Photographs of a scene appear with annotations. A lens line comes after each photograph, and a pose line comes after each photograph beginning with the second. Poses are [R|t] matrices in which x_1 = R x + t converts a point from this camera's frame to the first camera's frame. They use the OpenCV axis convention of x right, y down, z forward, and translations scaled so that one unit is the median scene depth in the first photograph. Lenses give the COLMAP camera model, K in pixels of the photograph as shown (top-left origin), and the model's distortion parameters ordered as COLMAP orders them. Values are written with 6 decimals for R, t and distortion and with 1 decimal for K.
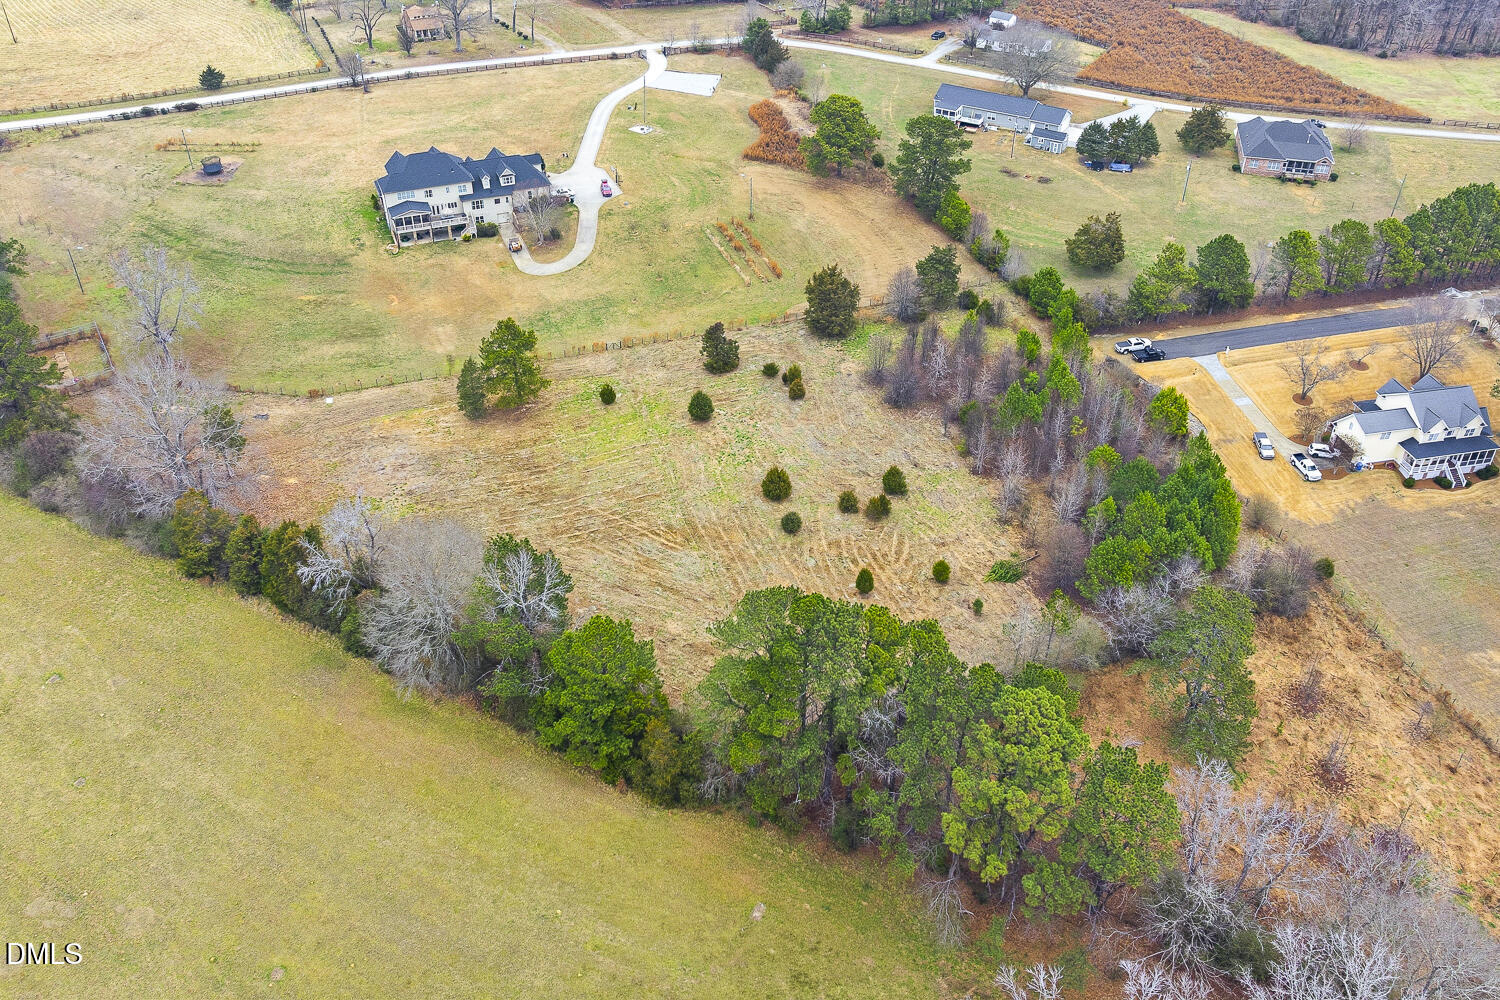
lens RADIAL K [[1247.2, 0, 757.7], [0, 1247.2, 498.3], [0, 0, 1]] dist [-0.019246, -0.005837]
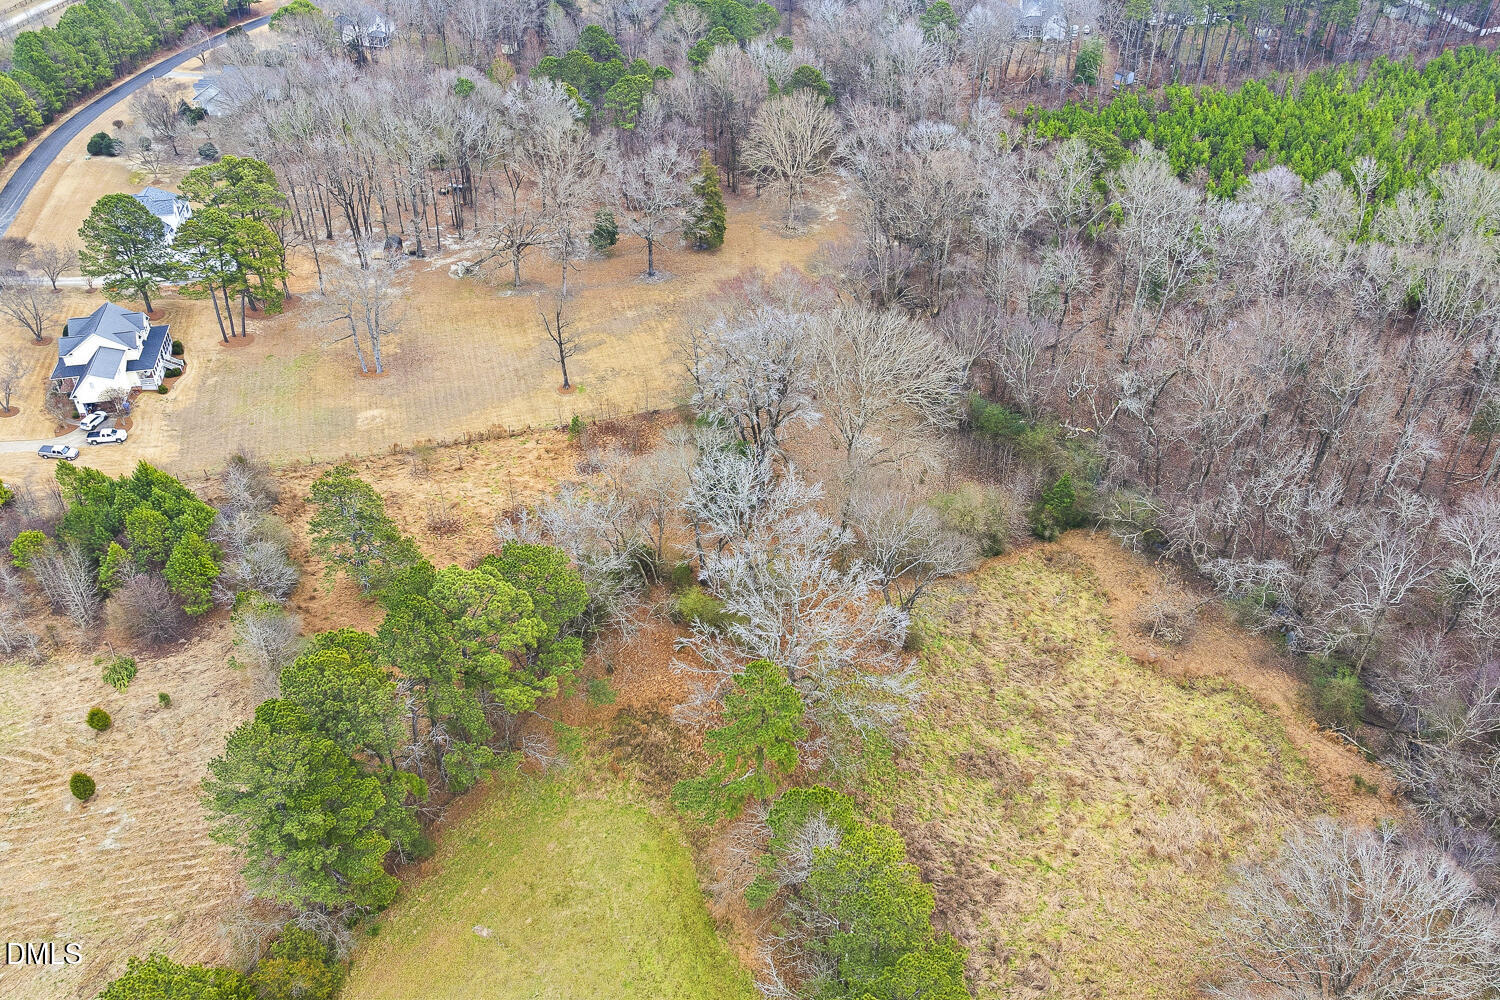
lens RADIAL K [[1247.2, 0, 756.8], [0, 1247.2, 497.7], [0, 0, 1]] dist [-0.019246, -0.005837]
pose [[0.022648, -0.616957, 0.786671, -0.349131], [0.594639, 0.640864, 0.485487, -0.152904], [-0.803674, 0.456790, 0.381381, 0.170008]]
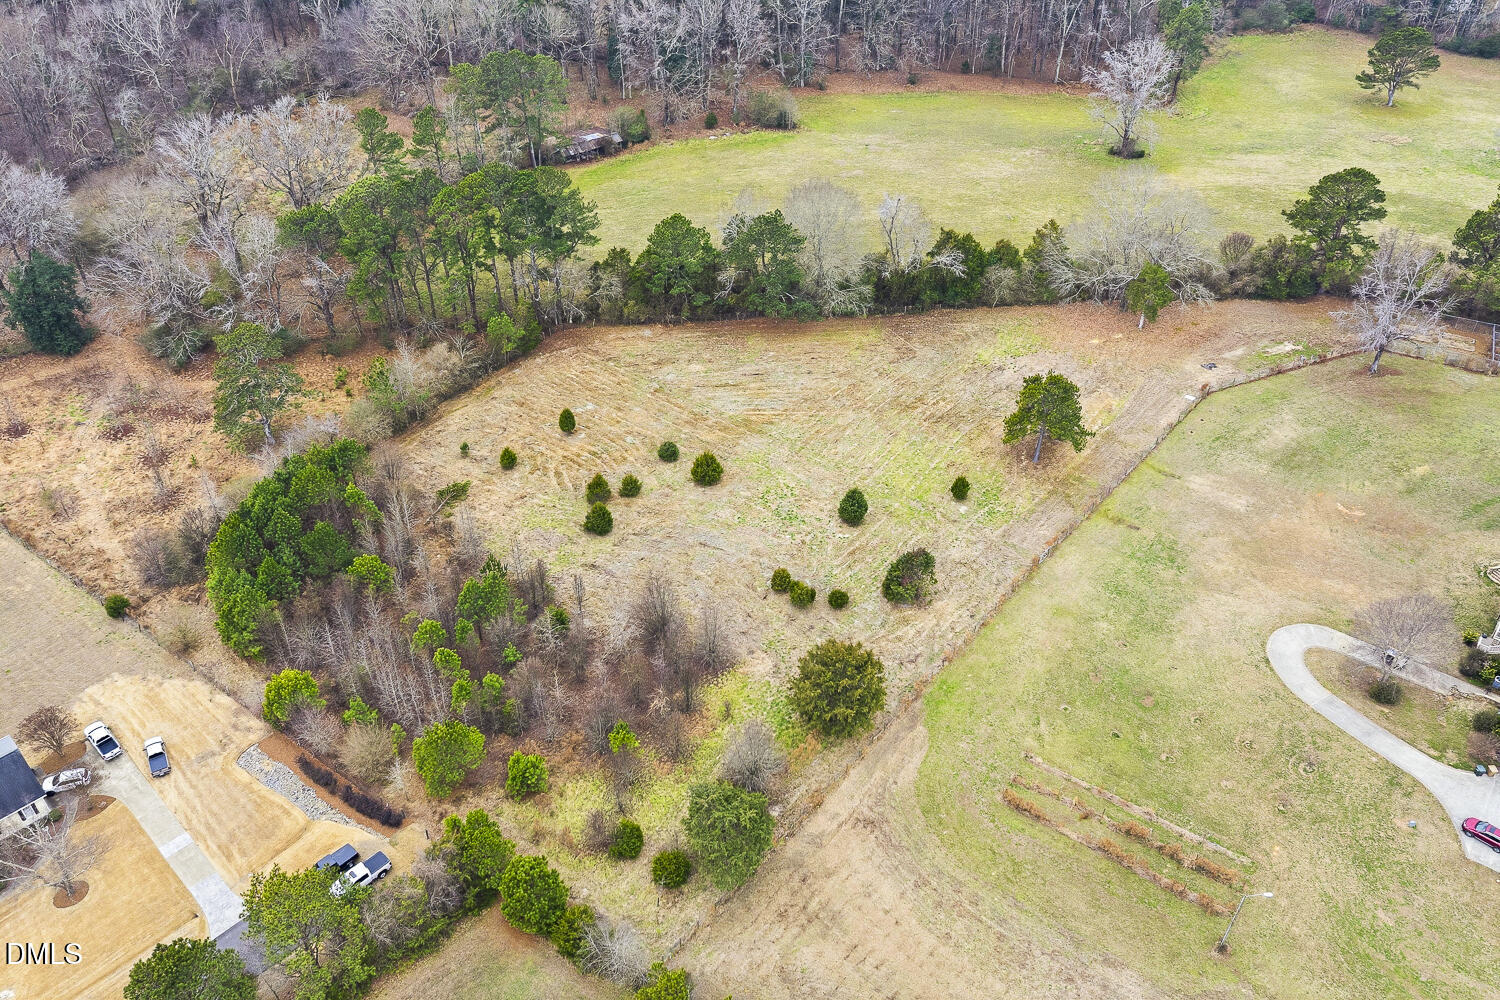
lens RADIAL K [[1247.2, 0, 755.8], [0, 1247.2, 490.5], [0, 0, 1]] dist [-0.019246, -0.005837]
pose [[-0.850684, 0.318408, -0.418273, 0.331125], [-0.329442, 0.297126, 0.896205, -0.746744], [0.409639, 0.900185, -0.147863, 1.004440]]
